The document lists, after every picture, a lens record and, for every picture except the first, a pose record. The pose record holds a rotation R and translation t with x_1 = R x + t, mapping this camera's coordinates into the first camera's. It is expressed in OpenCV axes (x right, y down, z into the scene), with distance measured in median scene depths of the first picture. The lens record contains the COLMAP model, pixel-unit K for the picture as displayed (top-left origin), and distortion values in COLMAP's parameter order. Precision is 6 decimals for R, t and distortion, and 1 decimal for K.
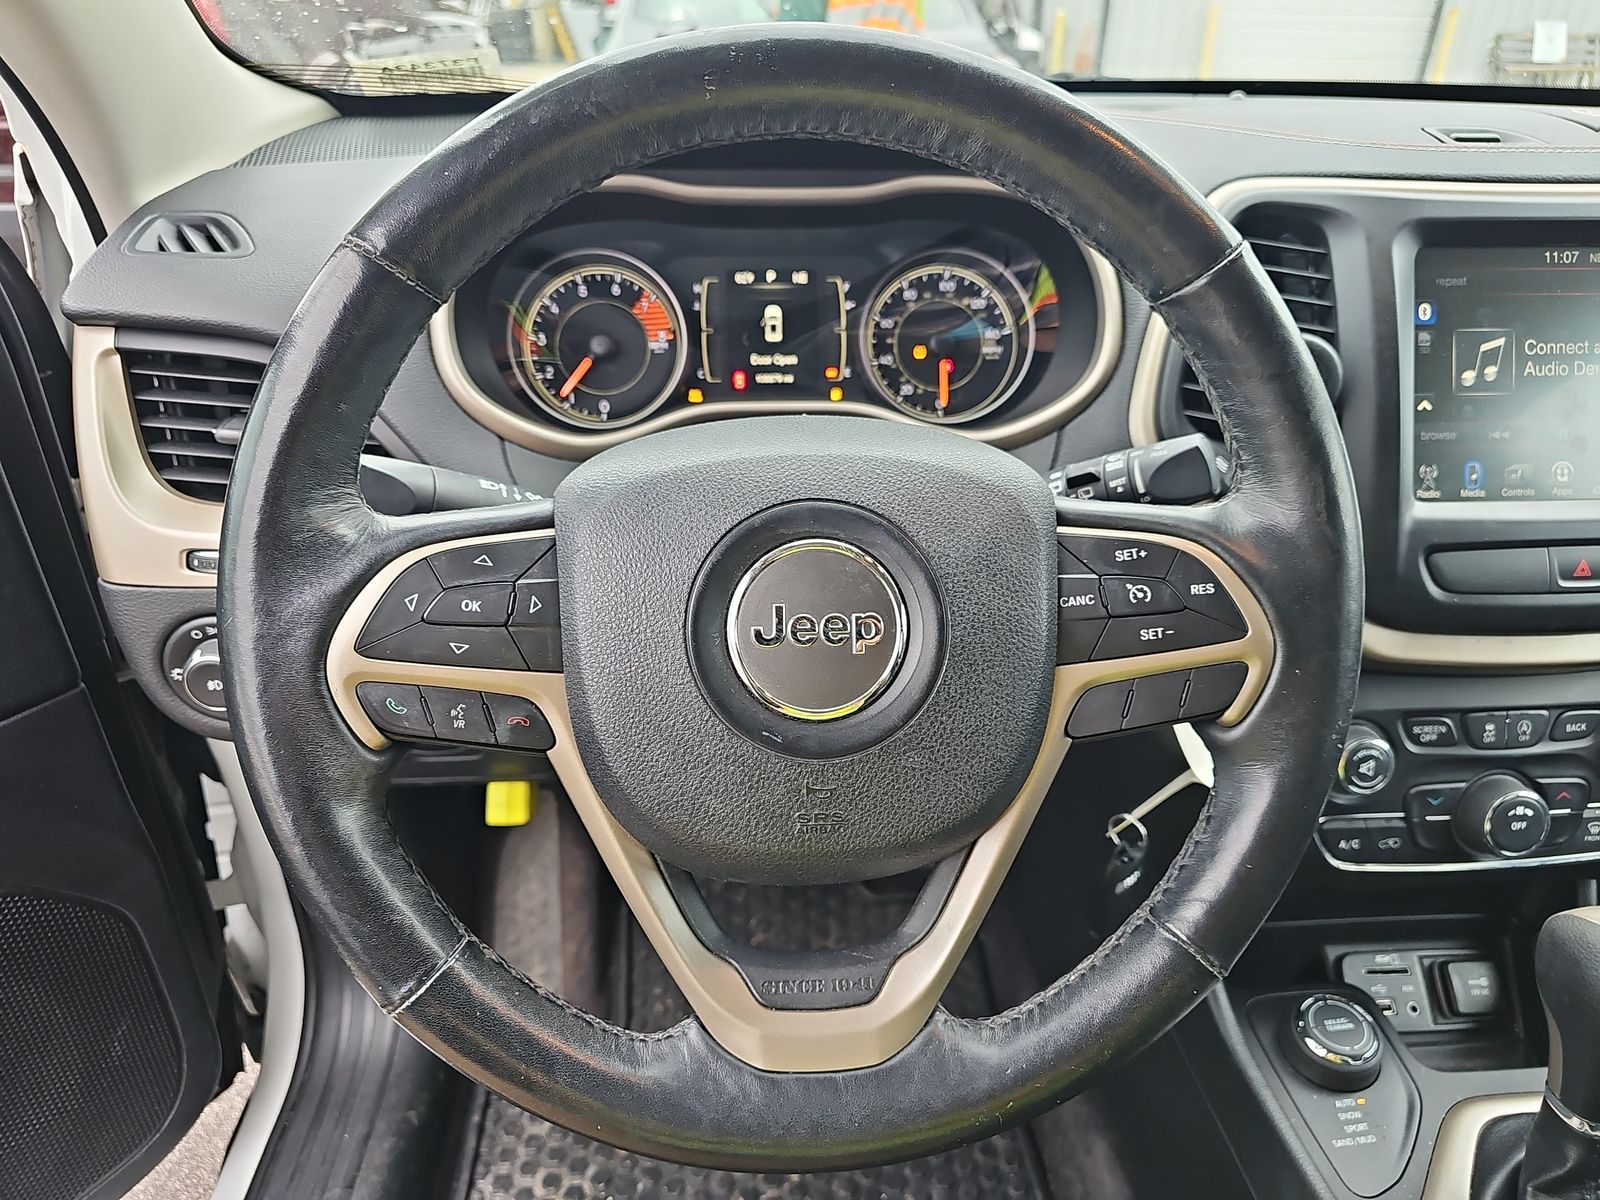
lens RADIAL K [[1053.2, 0, 743.5], [0, 1053.2, 591.4], [0, 0, 1]] dist [0.089918, -0.070400]
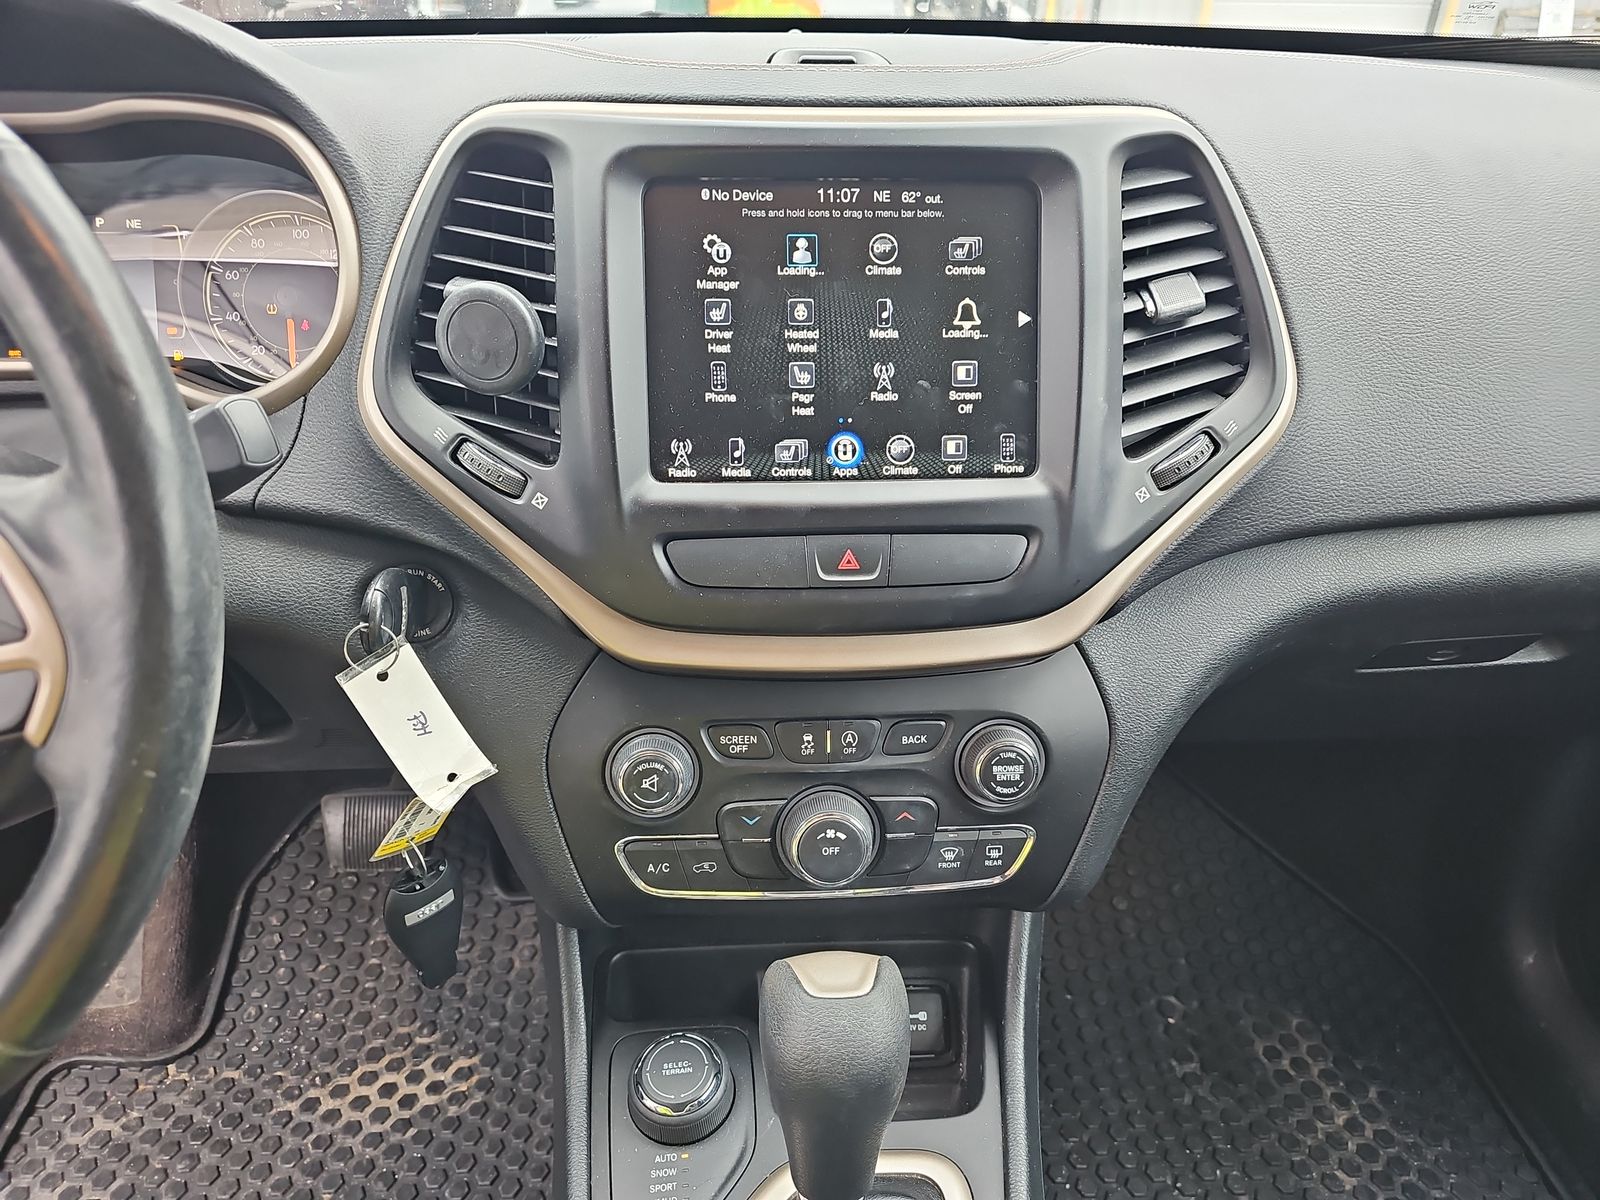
lens RADIAL K [[1053.2, 0, 743.5], [0, 1053.2, 591.4], [0, 0, 1]] dist [0.089918, -0.070400]
pose [[0.999134, 0.011759, -0.039914, 0.672508], [-0.010738, 0.999612, 0.025695, -0.015895], [0.040200, -0.025244, 0.998873, 0.140158]]
